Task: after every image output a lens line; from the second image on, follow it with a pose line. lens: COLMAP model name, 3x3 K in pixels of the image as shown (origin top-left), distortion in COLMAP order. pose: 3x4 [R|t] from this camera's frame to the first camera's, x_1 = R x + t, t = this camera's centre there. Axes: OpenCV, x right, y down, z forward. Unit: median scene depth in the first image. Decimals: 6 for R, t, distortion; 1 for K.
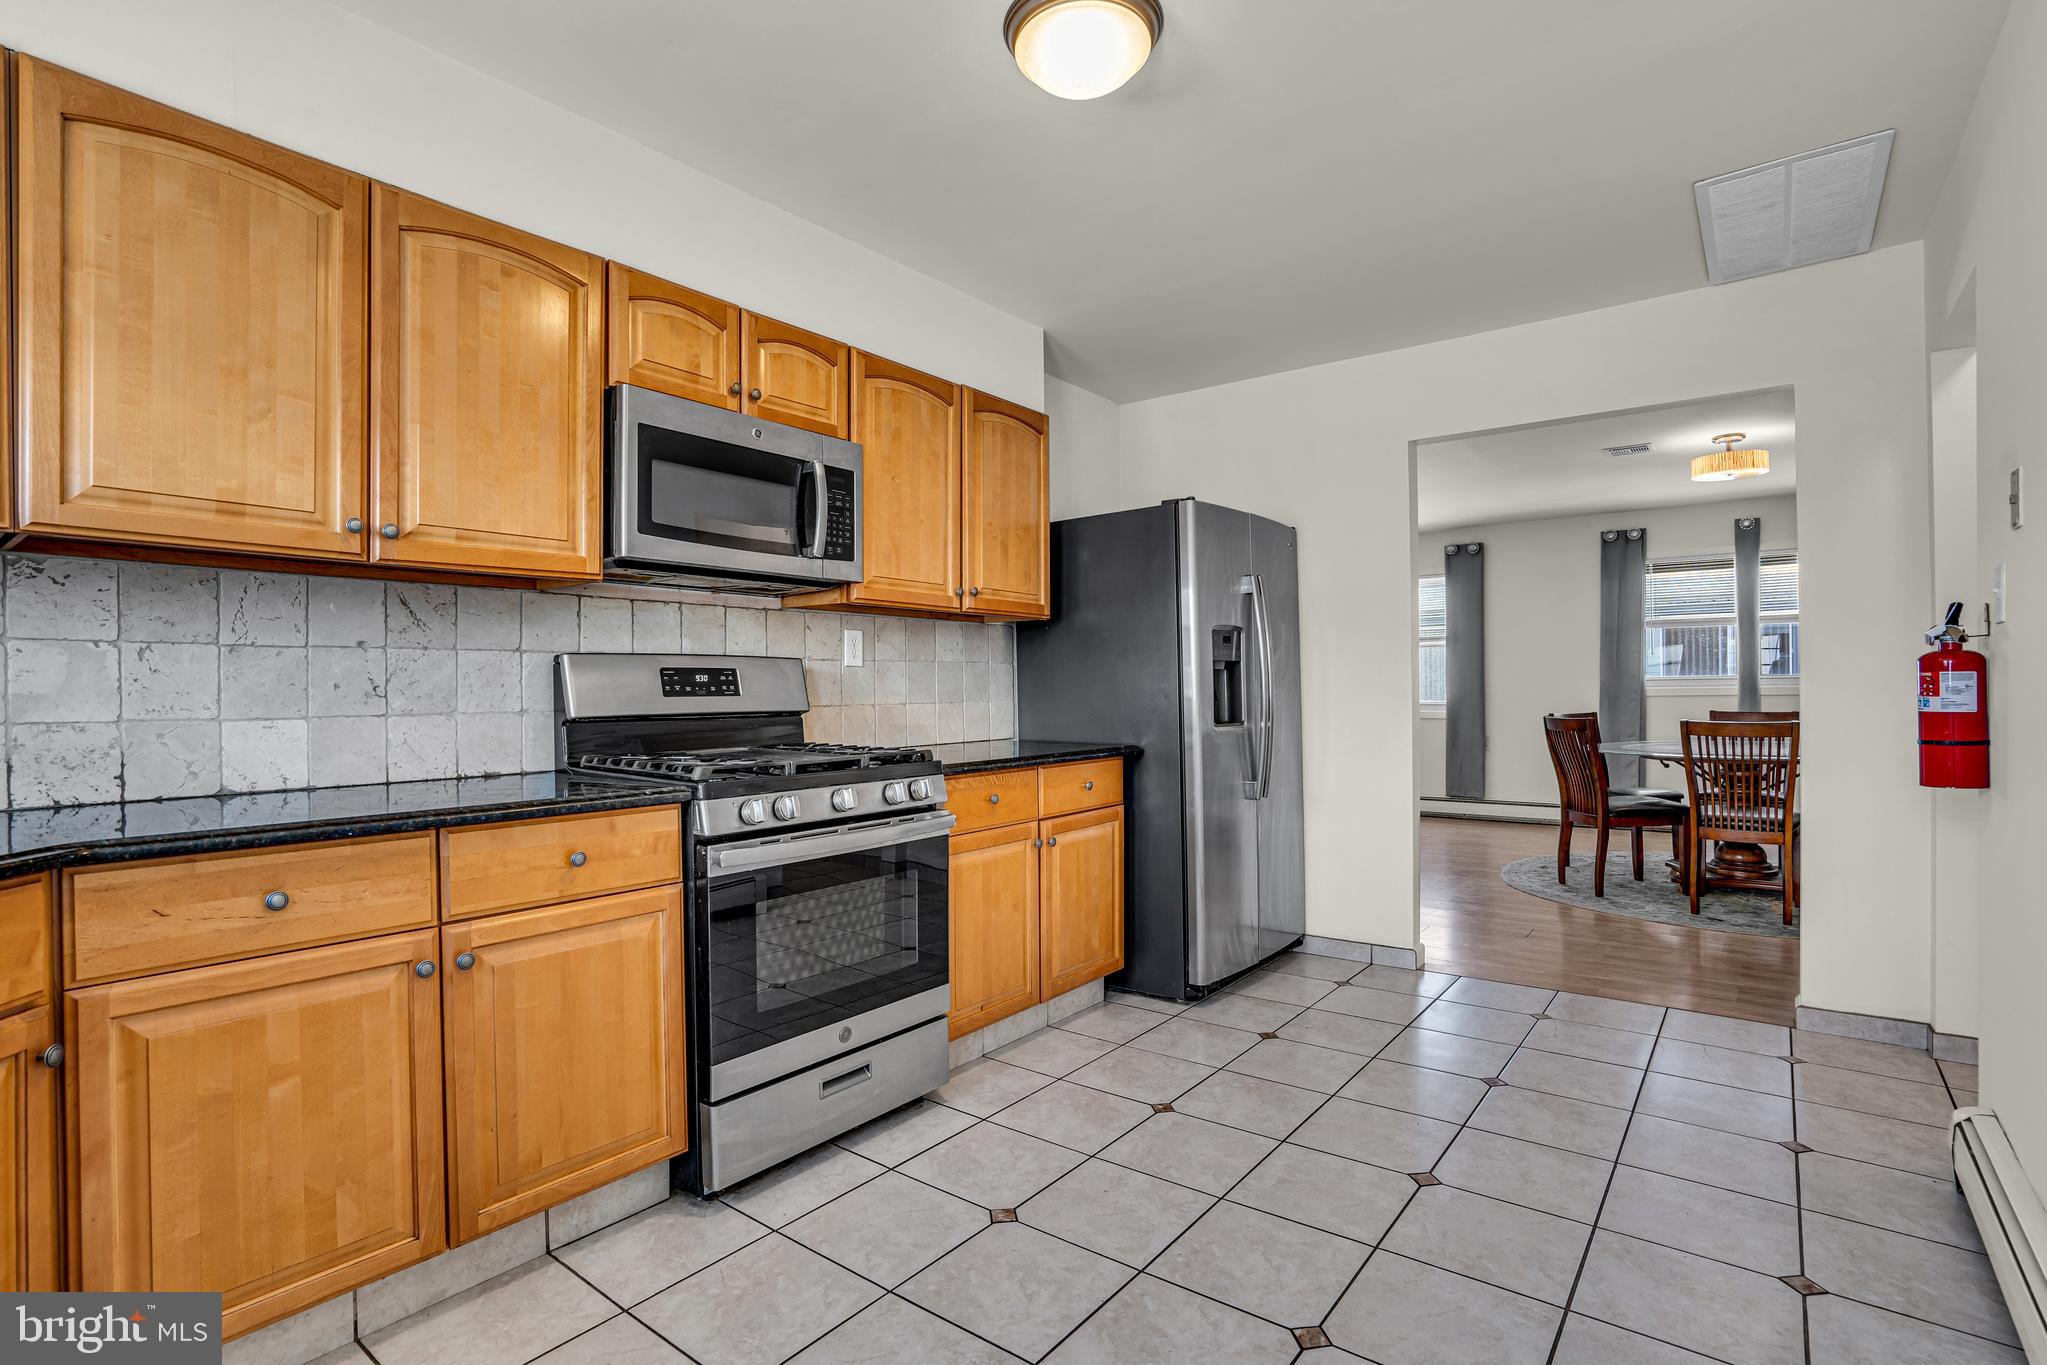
lens RADIAL K [[994.6, 0, 963.3], [0, 994.6, 699.5], [0, 0, 1]] dist [-0.050121, 0.011502]
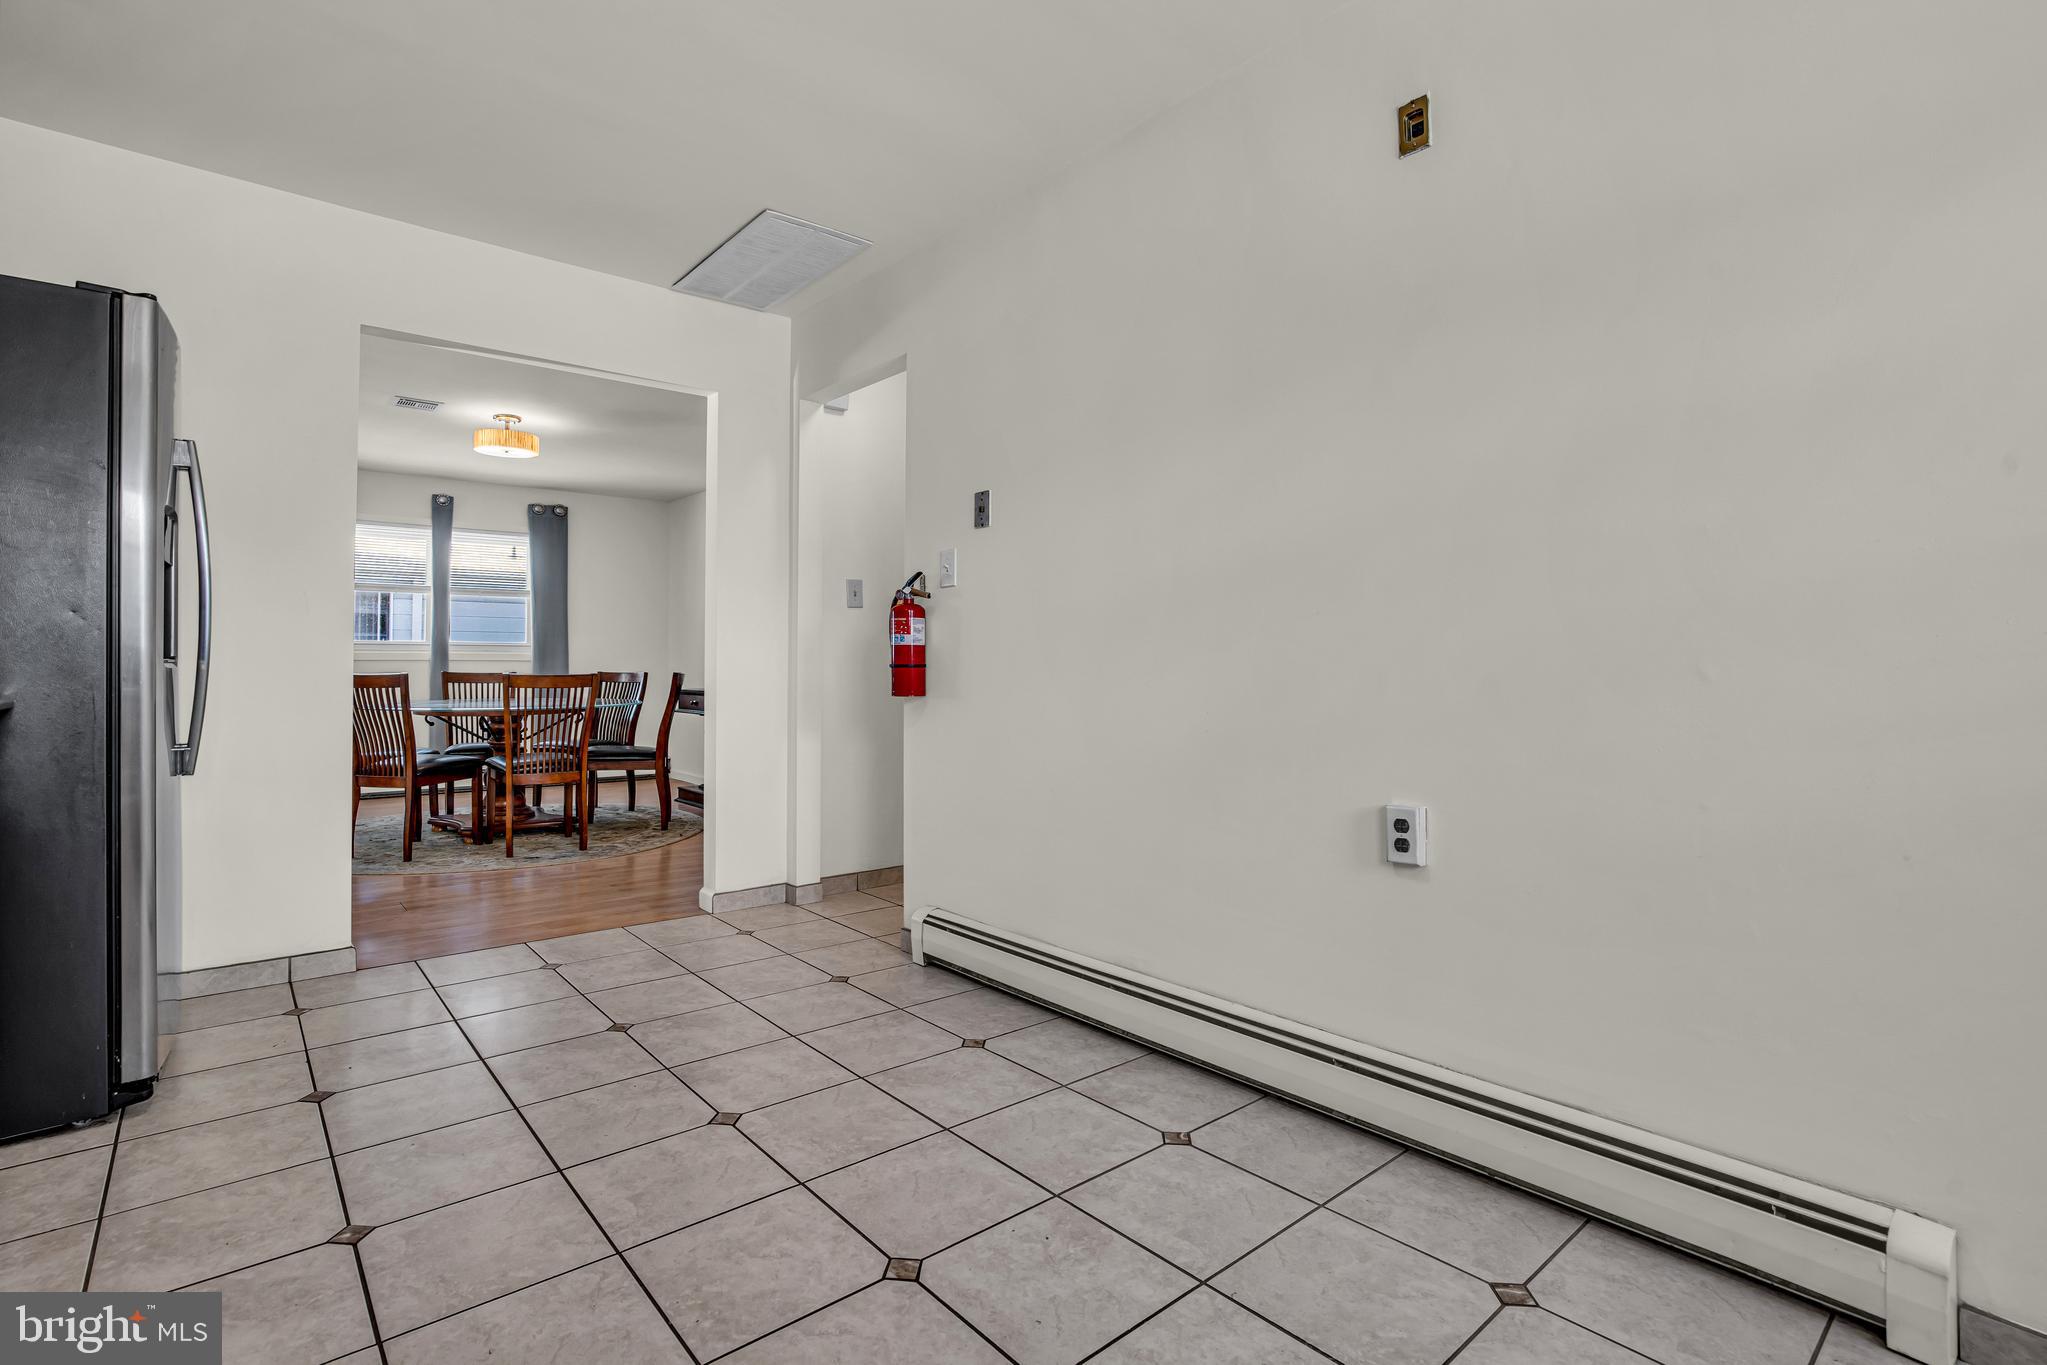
lens RADIAL K [[994.6, 0, 1021.6], [0, 994.6, 645.2], [0, 0, 1]] dist [-0.050121, 0.011502]
pose [[0.155217, 0.032640, 0.987341, -0.365368], [0.009130, 0.999364, -0.034472, 0.052548], [-0.987838, 0.014365, 0.154820, 0.458227]]
